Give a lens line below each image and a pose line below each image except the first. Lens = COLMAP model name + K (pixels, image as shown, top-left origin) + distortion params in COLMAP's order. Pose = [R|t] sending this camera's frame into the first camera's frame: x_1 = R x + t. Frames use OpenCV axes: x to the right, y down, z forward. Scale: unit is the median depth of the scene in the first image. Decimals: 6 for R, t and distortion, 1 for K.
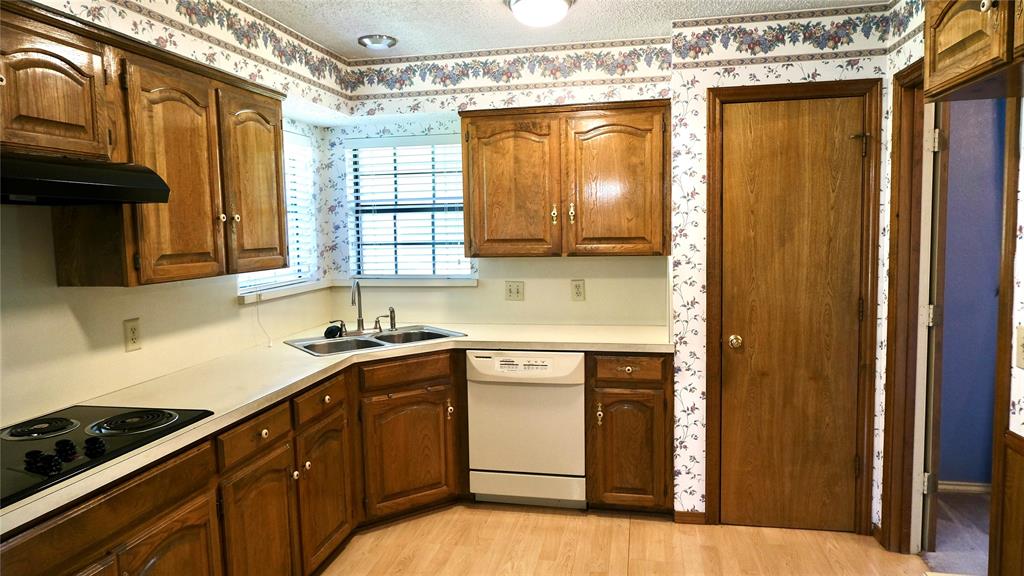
lens RADIAL K [[651.5, 0, 509.2], [0, 651.5, 287.8], [0, 0, 1]] dist [-0.003464, 0.006215]
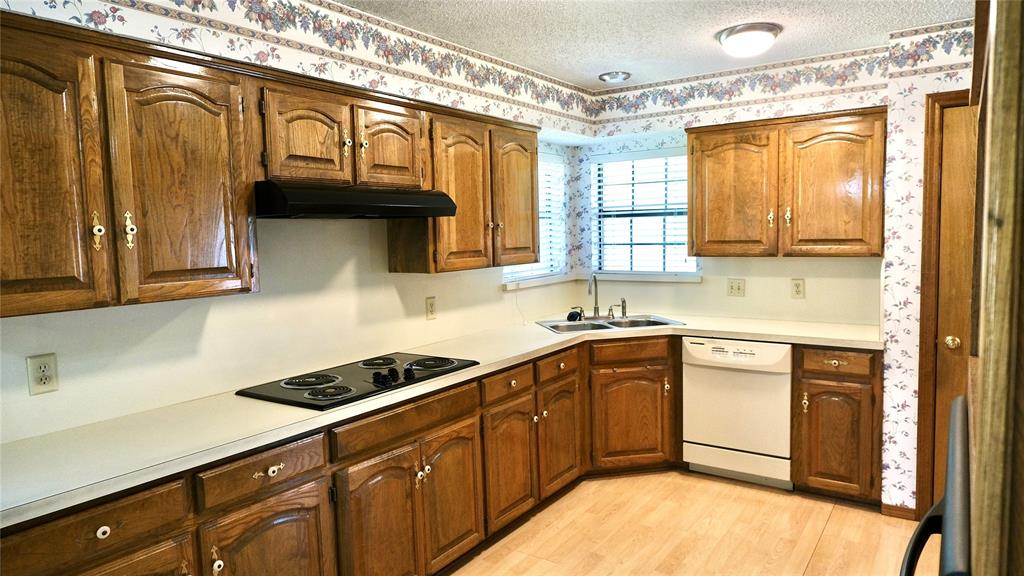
lens RADIAL K [[651.5, 0, 512.8], [0, 651.5, 288.7], [0, 0, 1]] dist [-0.003464, 0.006215]
pose [[0.922055, 0.030788, -0.385833, 0.103852], [-0.029240, 0.999524, 0.009882, 0.008521], [0.385954, 0.002170, 0.922516, -0.189459]]
